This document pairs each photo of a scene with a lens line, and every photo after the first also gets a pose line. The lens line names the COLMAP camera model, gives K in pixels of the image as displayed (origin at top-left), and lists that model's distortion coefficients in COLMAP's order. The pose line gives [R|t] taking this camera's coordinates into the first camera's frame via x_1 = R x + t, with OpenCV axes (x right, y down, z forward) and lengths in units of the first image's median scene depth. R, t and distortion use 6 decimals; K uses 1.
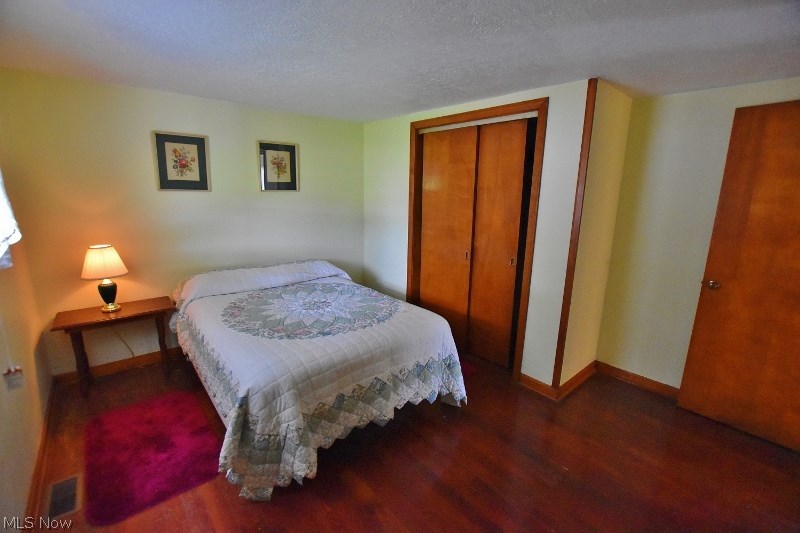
lens RADIAL K [[343.9, 0, 399.1], [0, 343.9, 279.8], [0, 0, 1]] dist [-0.000252, 0.000054]
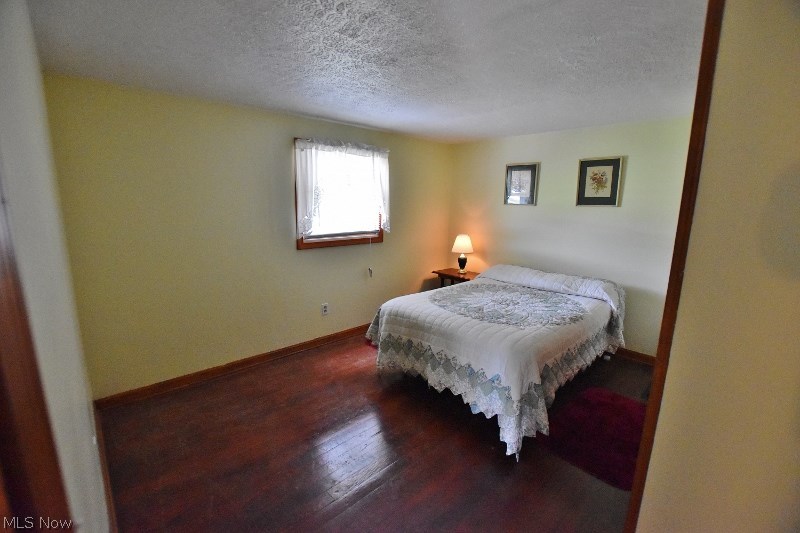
lens RADIAL K [[356.3, 0, 399.3], [0, 356.3, 264.5], [0, 0, 1]] dist [-0.018848, -0.000013]
pose [[0.051901, 0.159826, -0.985780, 0.897843], [-0.255572, 0.956364, 0.141601, -0.124006], [0.965396, 0.244588, 0.090483, 0.526336]]
